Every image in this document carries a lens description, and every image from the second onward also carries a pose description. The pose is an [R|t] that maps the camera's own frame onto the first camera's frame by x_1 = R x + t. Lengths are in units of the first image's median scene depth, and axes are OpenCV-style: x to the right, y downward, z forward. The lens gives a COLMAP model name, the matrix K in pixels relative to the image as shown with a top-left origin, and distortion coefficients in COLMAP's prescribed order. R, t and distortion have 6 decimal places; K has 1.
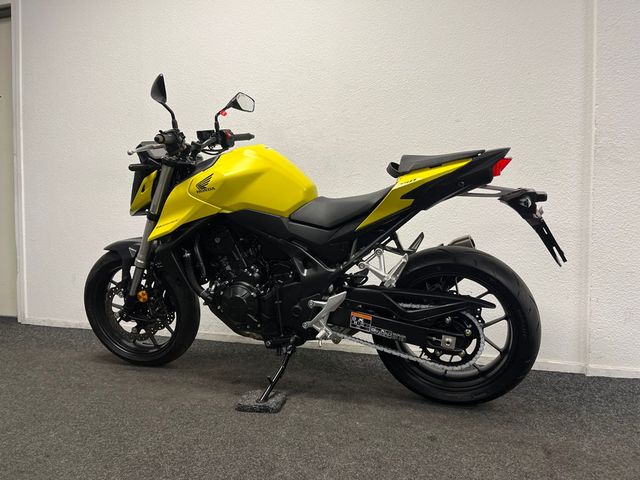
lens RADIAL K [[492.9, 0, 321.7], [0, 492.9, 242.1], [0, 0, 1]] dist [0.094325, -0.133770]
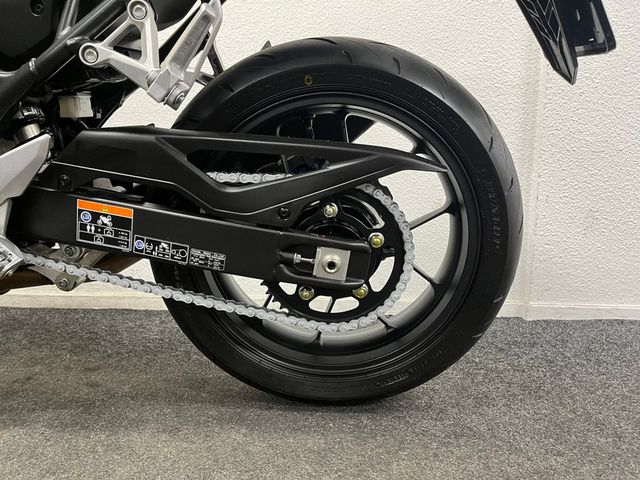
lens RADIAL K [[492.9, 0, 321.7], [0, 492.9, 242.1], [0, 0, 1]] dist [0.094325, -0.133770]
pose [[0.956186, -0.024063, 0.291768, 0.122533], [-0.000562, 0.996464, 0.084025, 0.139429], [-0.292758, -0.080507, 0.952791, 0.581165]]
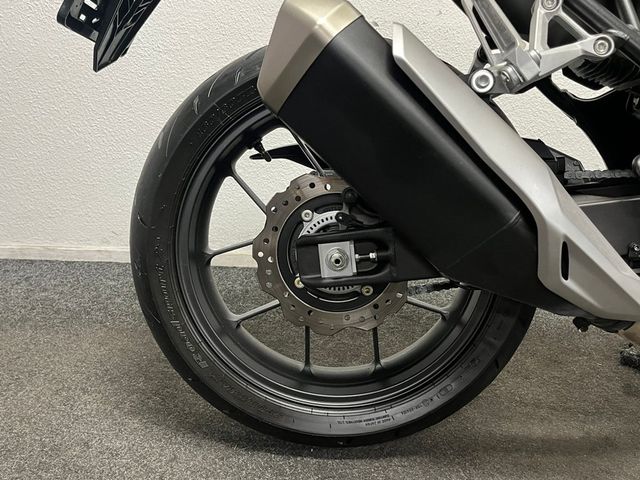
lens RADIAL K [[596.9, 0, 324.2], [0, 596.9, 241.3], [0, 0, 1]] dist [0.039507, -0.014494]
pose [[0.956442, -0.051028, 0.287429, -0.640621], [-0.017294, 0.972970, 0.230282, 0.043184], [-0.291411, -0.225222, 0.929707, 0.702169]]
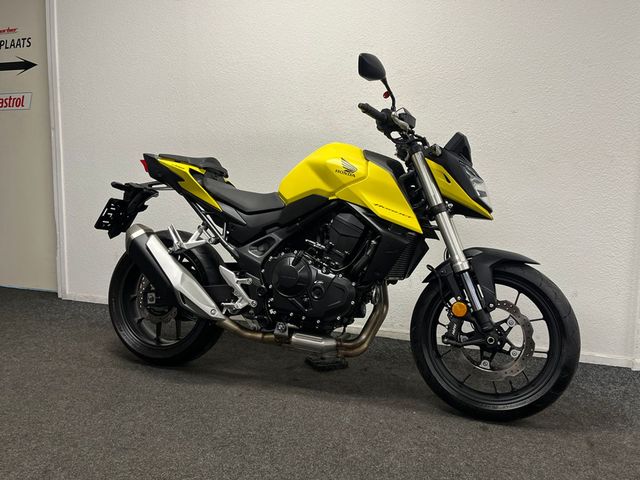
lens RADIAL K [[559.2, 0, 322.0], [0, 559.2, 236.5], [0, 0, 1]] dist [0.077738, -0.103426]
pose [[0.999356, 0.018109, -0.030989, -0.086714], [-0.015877, 0.997362, 0.070825, -0.091079], [0.032190, -0.070287, 0.997007, -0.183099]]
